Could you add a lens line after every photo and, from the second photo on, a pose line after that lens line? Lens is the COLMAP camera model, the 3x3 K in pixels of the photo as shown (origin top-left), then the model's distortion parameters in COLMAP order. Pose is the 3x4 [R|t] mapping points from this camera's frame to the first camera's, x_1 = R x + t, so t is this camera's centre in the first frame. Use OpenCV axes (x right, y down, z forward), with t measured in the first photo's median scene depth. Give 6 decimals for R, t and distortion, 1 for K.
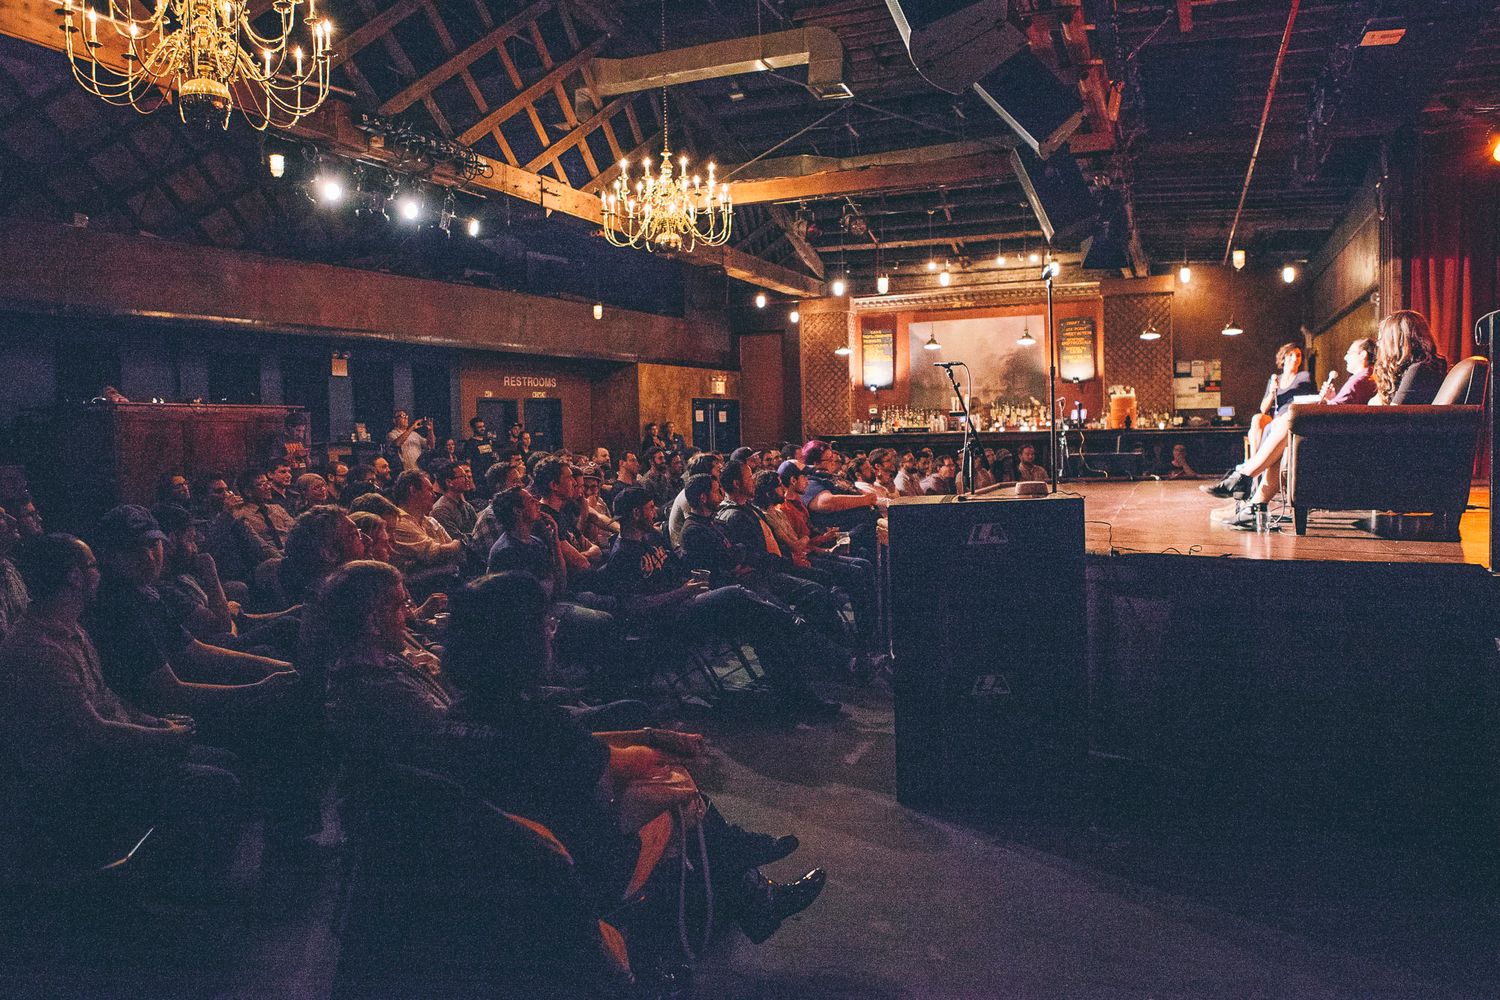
lens RADIAL K [[1070.3, 0, 749.1], [0, 1070.3, 506.0], [0, 0, 1]] dist [-0.090544, 0.007706]
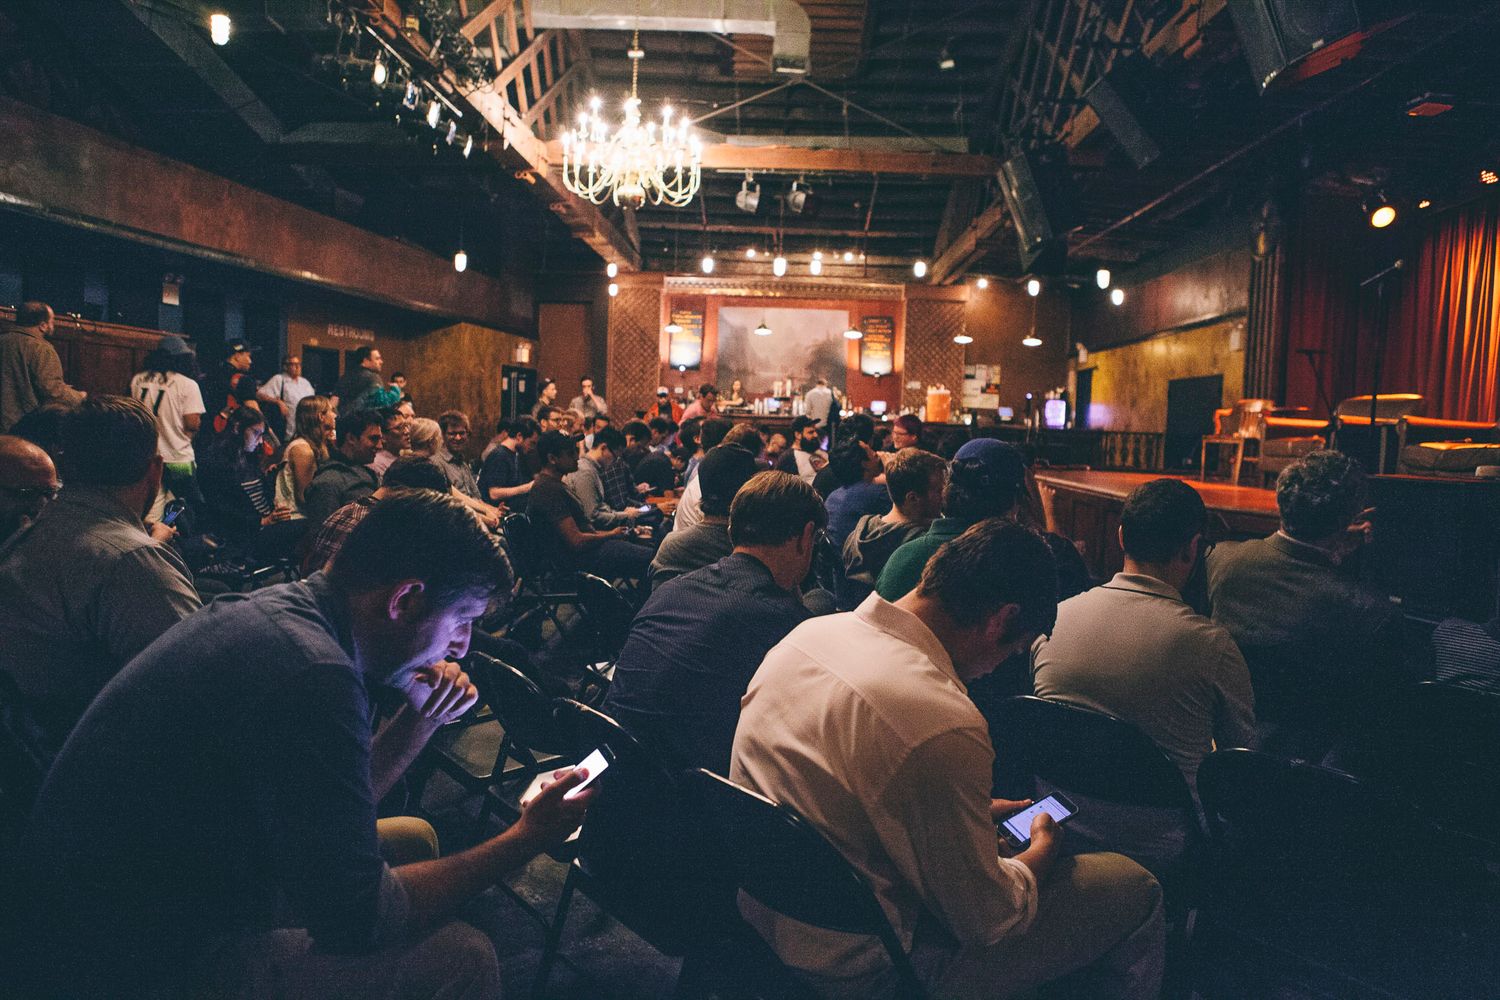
lens RADIAL K [[1030.7, 0, 757.7], [0, 1030.7, 496.7], [0, 0, 1]] dist [-0.102693, 0.065450]
pose [[0.932553, 0.033204, 0.359504, -0.172817], [-0.036510, 0.999330, 0.002407, 0.006740], [-0.359183, -0.015370, 0.933140, 0.070895]]
